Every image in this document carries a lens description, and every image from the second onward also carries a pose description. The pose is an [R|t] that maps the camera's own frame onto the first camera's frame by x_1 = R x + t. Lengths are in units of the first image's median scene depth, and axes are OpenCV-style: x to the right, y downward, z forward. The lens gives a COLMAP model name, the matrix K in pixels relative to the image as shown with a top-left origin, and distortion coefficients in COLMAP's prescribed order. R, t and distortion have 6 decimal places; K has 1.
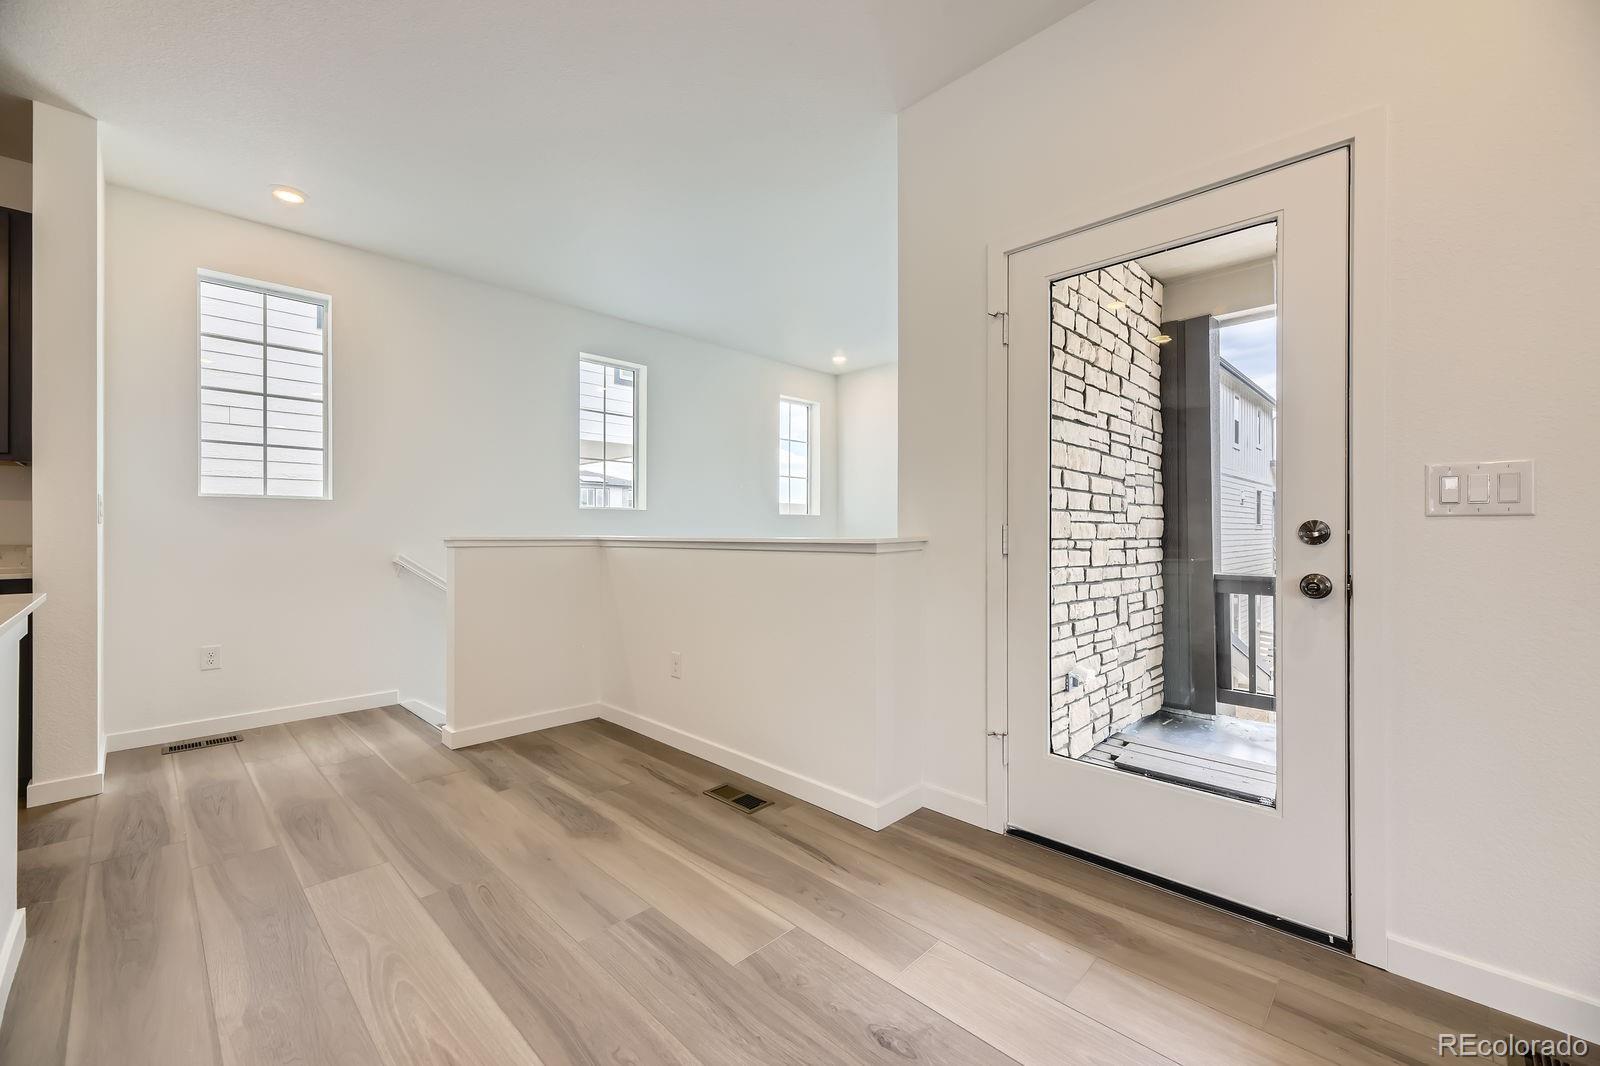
lens RADIAL K [[647.8, 0, 800.5], [0, 647.8, 526.3], [0, 0, 1]] dist [0.004739, 0.000466]
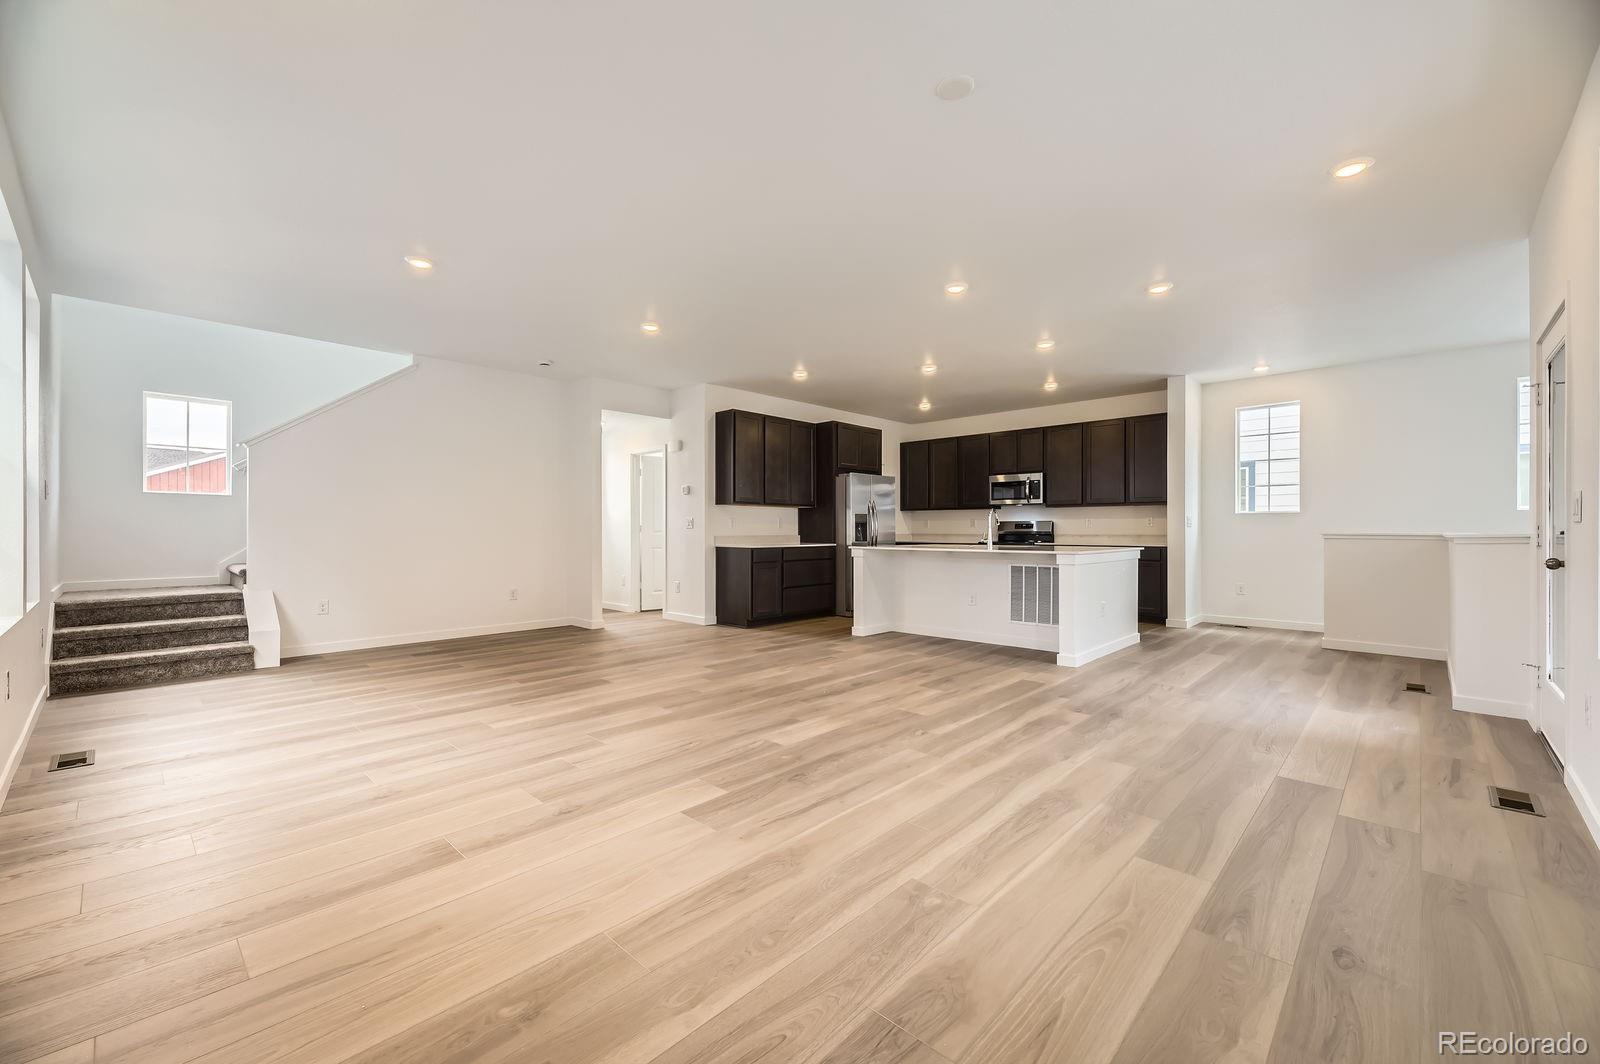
lens RADIAL K [[647.8, 0, 804.2], [0, 647.8, 529.1], [0, 0, 1]] dist [0.004739, 0.000466]
pose [[0.003839, -0.000161, -0.999993, 1.099383], [0.007345, 0.999973, -0.000133, -0.005290], [0.999966, -0.007344, 0.003840, -0.394564]]
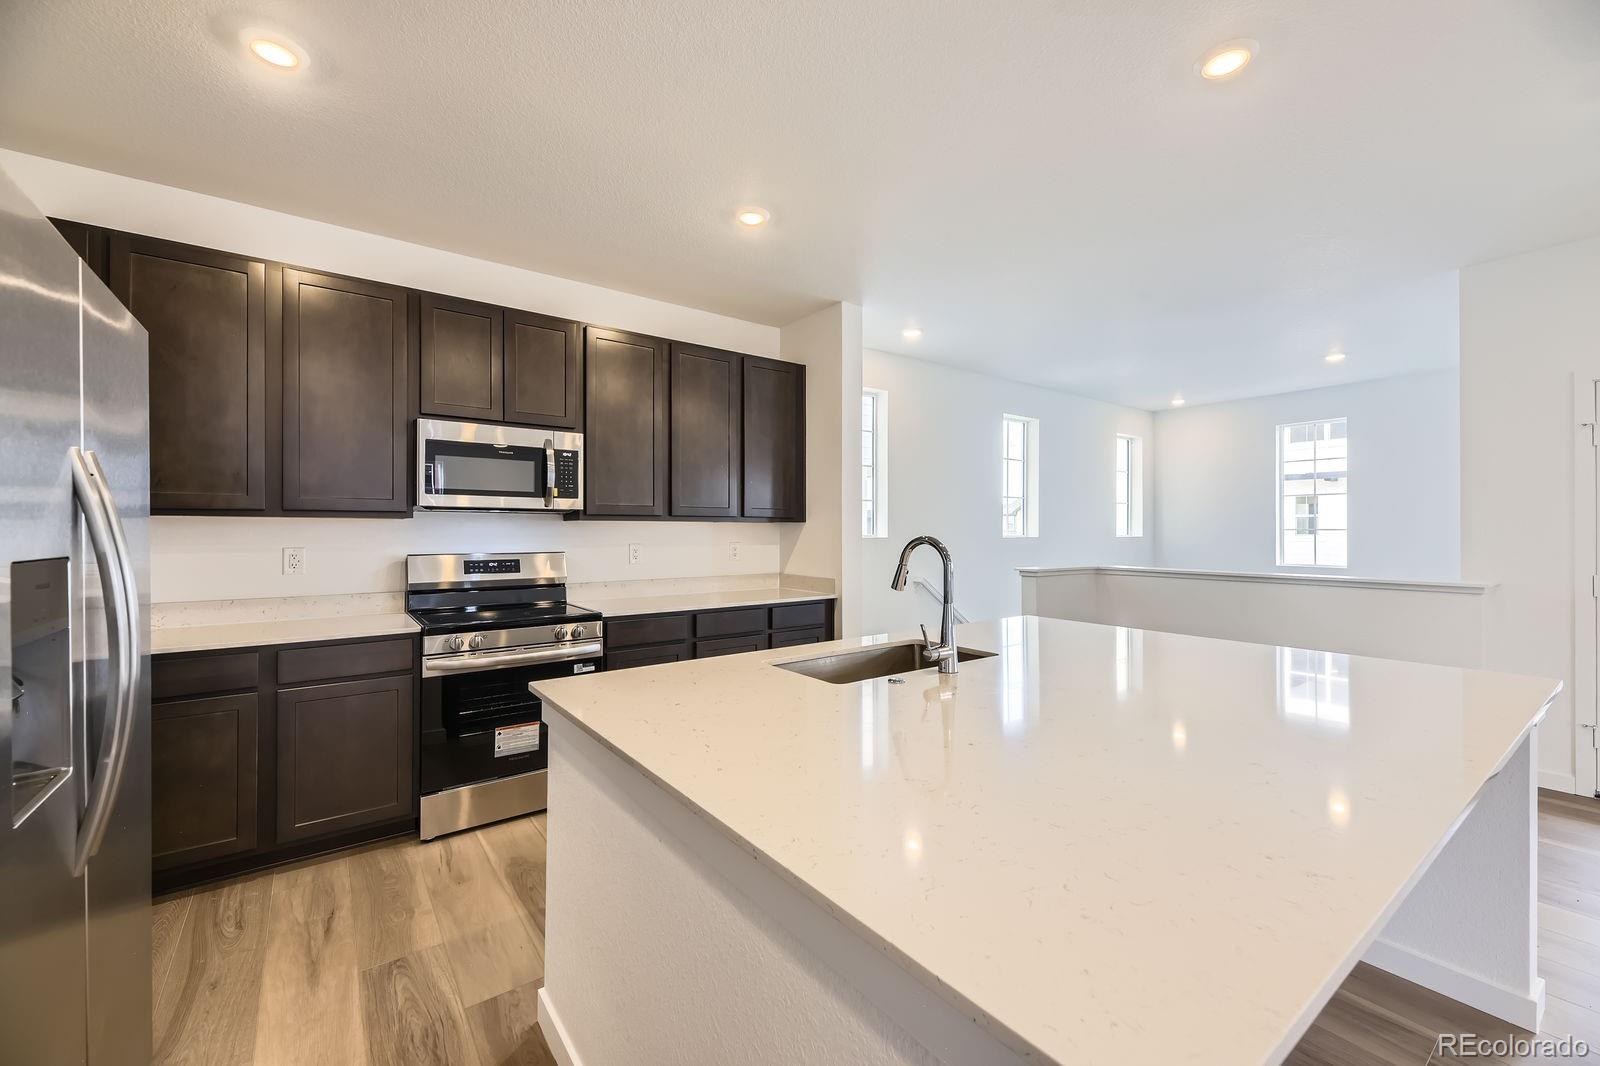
lens RADIAL K [[647.8, 0, 800.5], [0, 647.8, 533.4], [0, 0, 1]] dist [0.004739, 0.000466]
pose [[0.985184, 0.002485, -0.171482, -0.676507], [-0.000711, 0.999946, 0.010405, -0.064658], [0.171499, -0.010128, 0.985132, -0.403103]]
